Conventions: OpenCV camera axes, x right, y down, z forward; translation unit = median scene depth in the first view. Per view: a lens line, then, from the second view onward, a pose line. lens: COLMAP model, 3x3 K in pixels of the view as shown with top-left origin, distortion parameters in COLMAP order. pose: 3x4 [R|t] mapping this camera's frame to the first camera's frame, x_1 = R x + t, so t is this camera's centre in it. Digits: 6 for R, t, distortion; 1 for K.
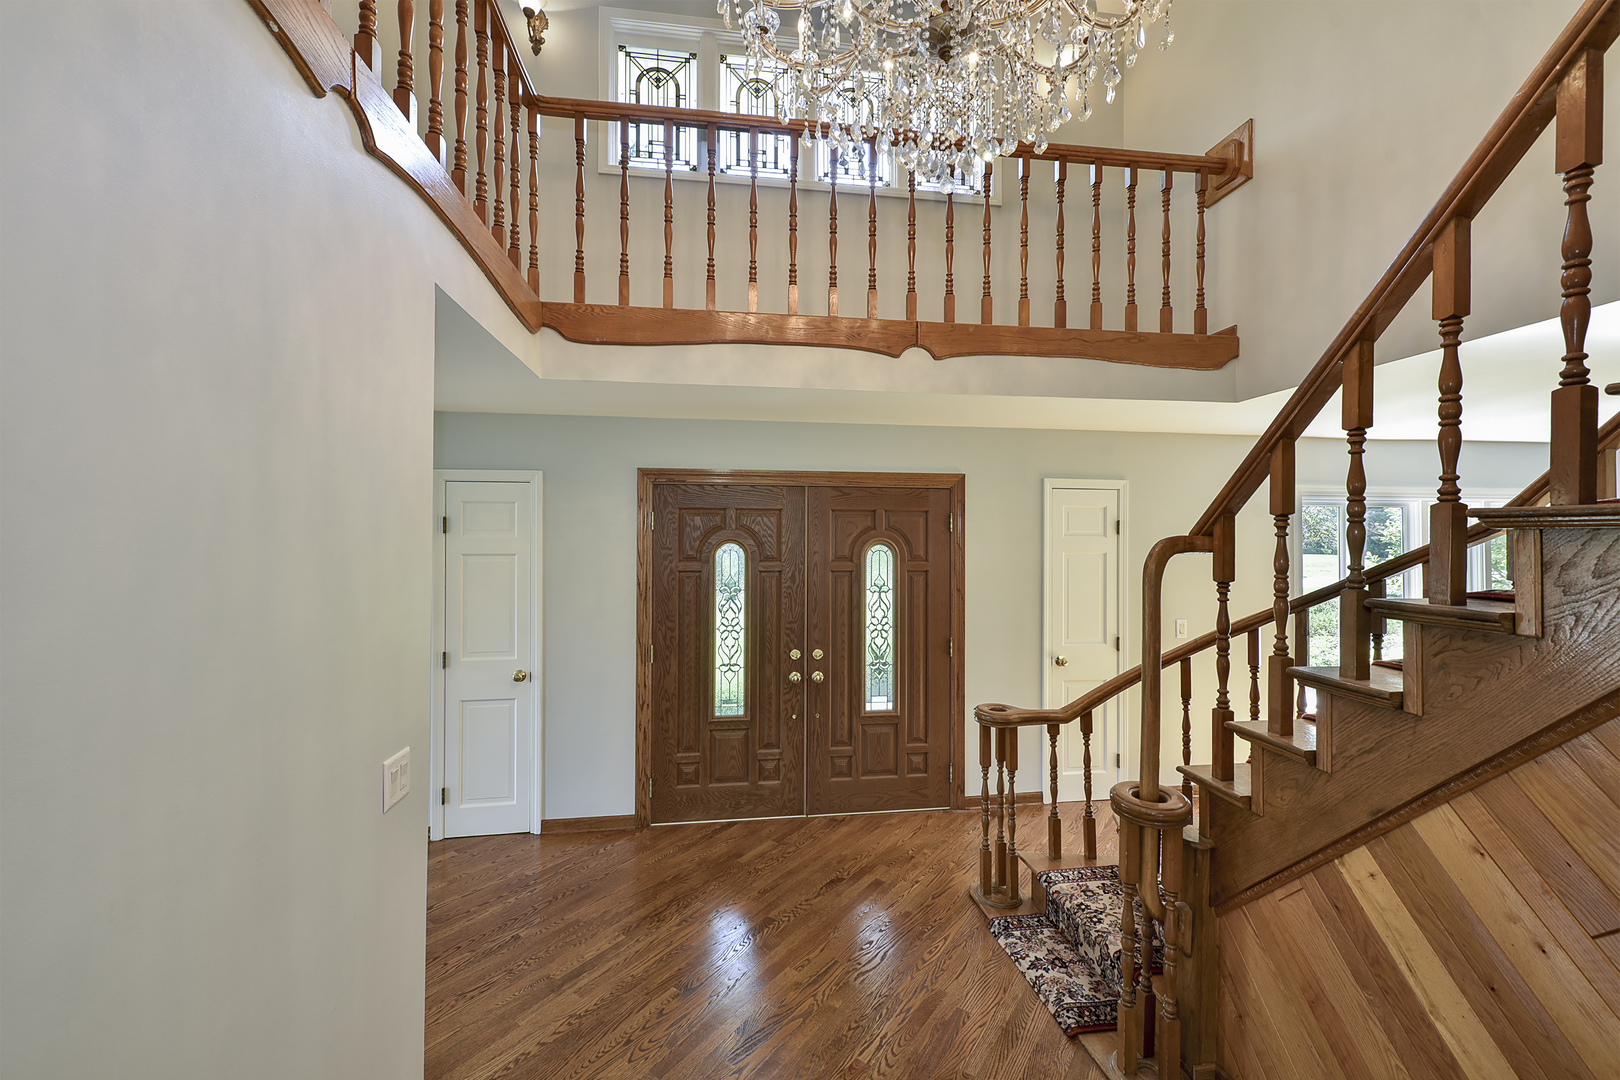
lens RADIAL K [[647.6, 0, 808.0], [0, 647.6, 539.9], [0, 0, 1]] dist [0.002939, -0.000057]
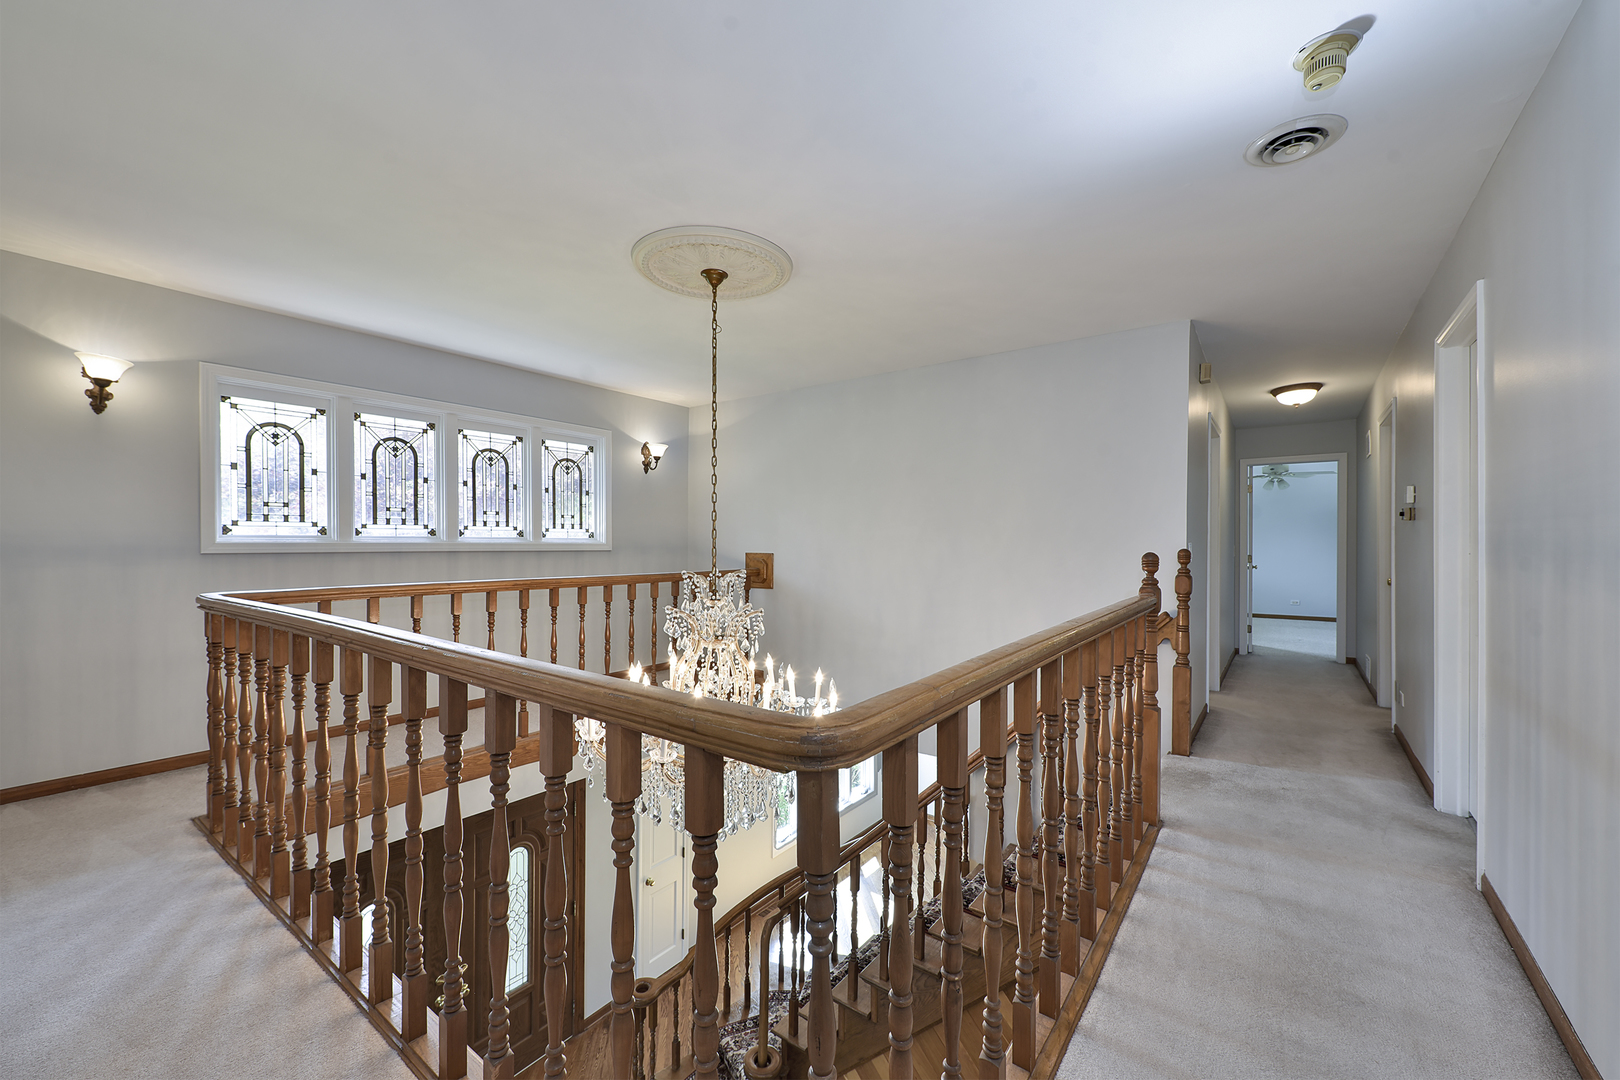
lens RADIAL K [[647.6, 0, 808.9], [0, 647.6, 540.0], [0, 0, 1]] dist [0.002939, -0.000057]
pose [[0.702785, -0.004168, 0.711390, -0.354746], [-0.004439, 0.999938, 0.010244, -0.572051], [-0.711388, -0.010357, 0.702723, -0.191578]]
